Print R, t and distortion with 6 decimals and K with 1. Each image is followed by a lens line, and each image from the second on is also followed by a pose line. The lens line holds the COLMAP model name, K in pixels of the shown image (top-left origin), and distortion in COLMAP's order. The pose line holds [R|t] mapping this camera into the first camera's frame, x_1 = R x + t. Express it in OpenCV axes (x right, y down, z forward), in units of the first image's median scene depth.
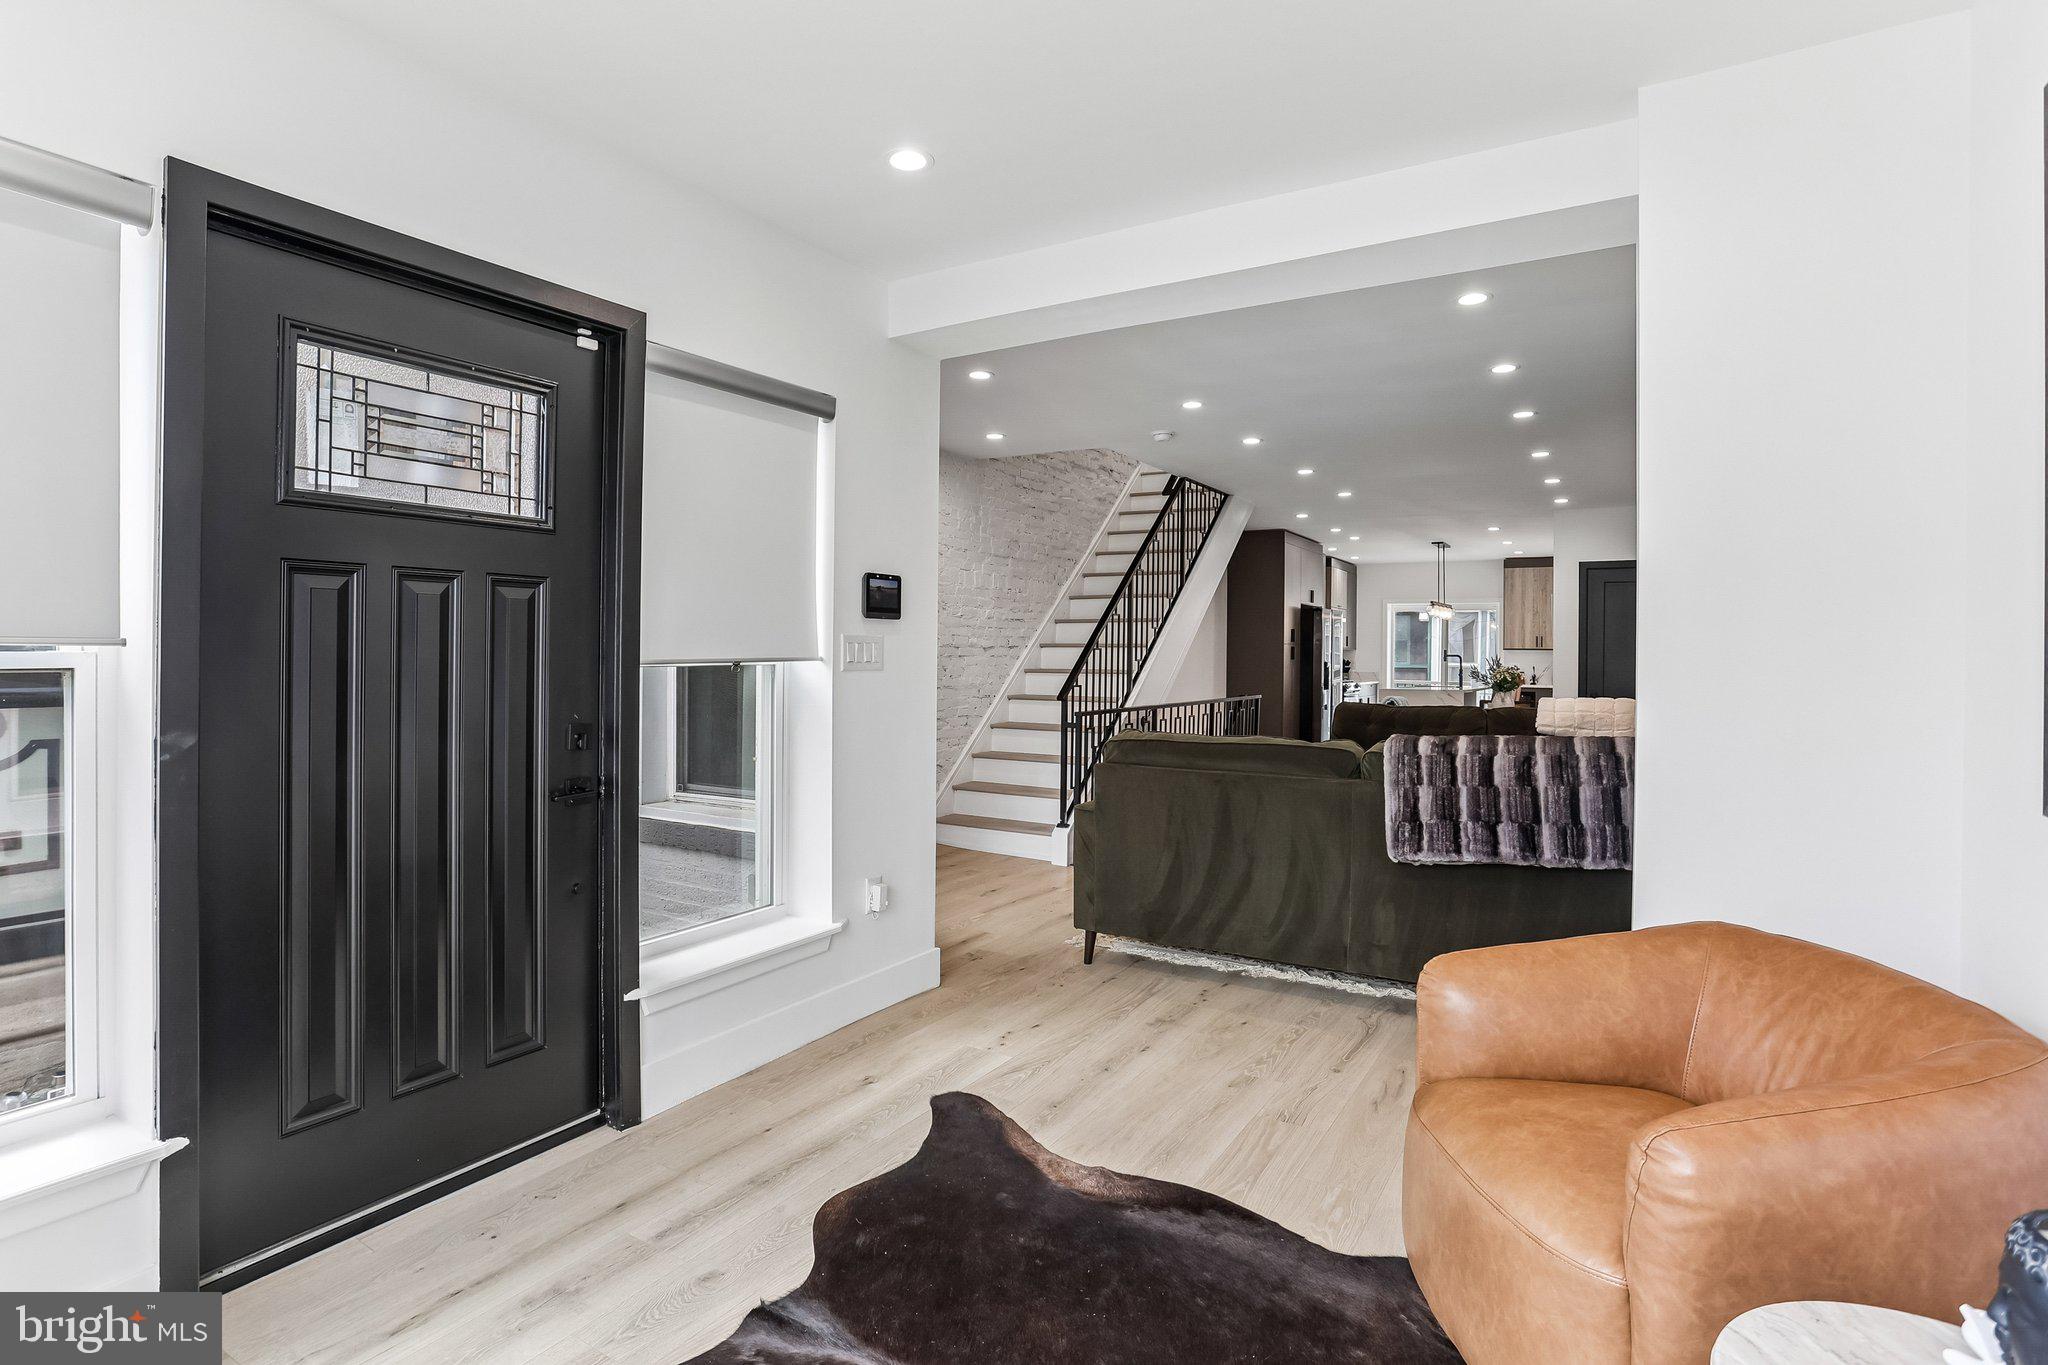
lens RADIAL K [[1027.8, 0, 1014.9], [0, 1027.8, 645.3], [0, 0, 1]] dist [-0.052823, 0.020970]
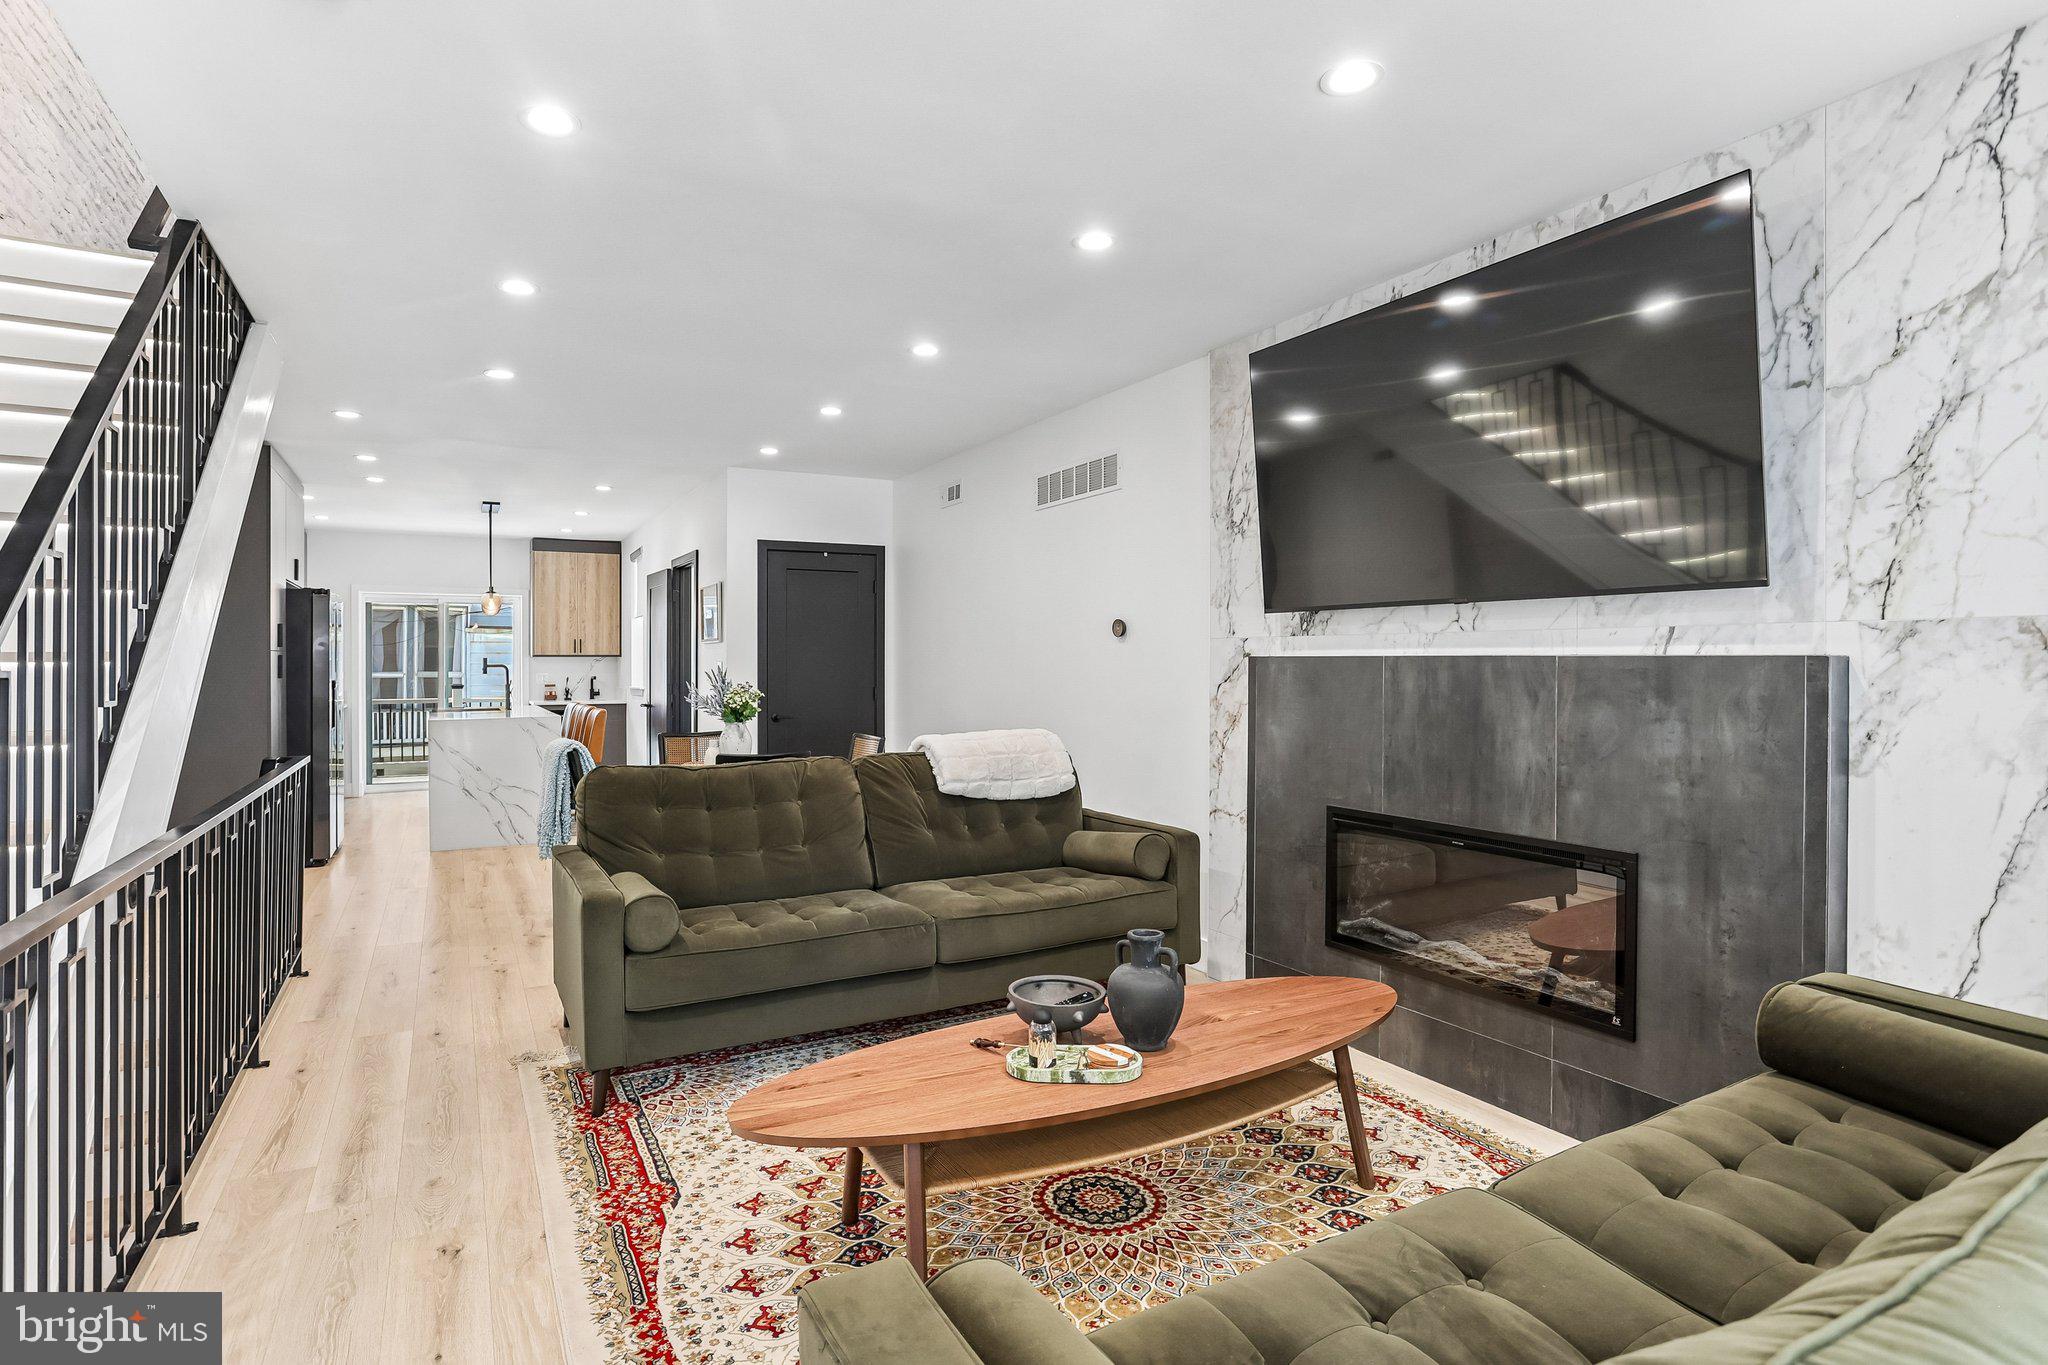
lens RADIAL K [[1027.8, 0, 1004.2], [0, 1027.8, 670.1], [0, 0, 1]] dist [-0.052823, 0.020970]
pose [[0.500034, -0.017812, 0.865823, -0.008808], [-0.000356, 0.999784, 0.020773, -0.001892], [-0.866006, -0.010696, 0.499919, 0.378572]]
